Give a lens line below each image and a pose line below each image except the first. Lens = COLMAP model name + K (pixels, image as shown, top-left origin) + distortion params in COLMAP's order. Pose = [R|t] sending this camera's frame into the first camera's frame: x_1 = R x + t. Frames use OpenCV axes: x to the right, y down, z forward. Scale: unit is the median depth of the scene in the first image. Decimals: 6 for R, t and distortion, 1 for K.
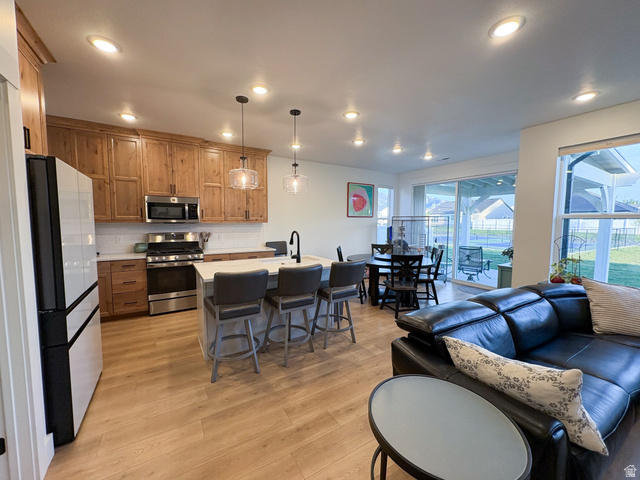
lens RADIAL K [[254.9, 0, 318.7], [0, 254.9, 238.9], [0, 0, 1]] dist [0.001394, -0.000319]
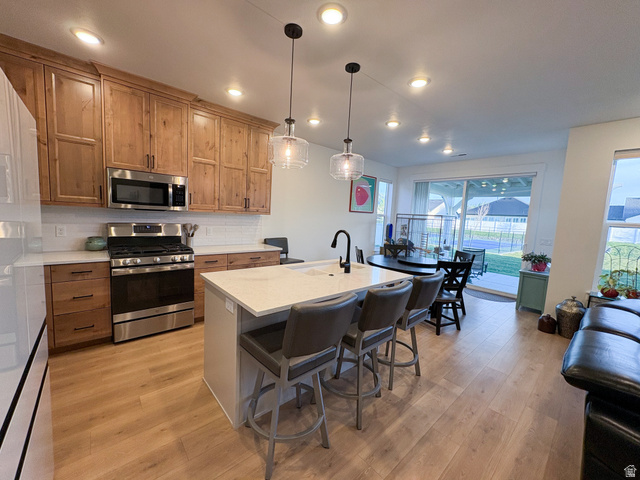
lens RADIAL K [[254.9, 0, 318.7], [0, 254.9, 238.9], [0, 0, 1]] dist [0.001394, -0.000319]
pose [[0.983759, 0.029944, 0.176979, -0.234206], [-0.035210, 0.999023, 0.026689, -0.018045], [-0.176007, -0.032487, 0.983853, 0.220183]]
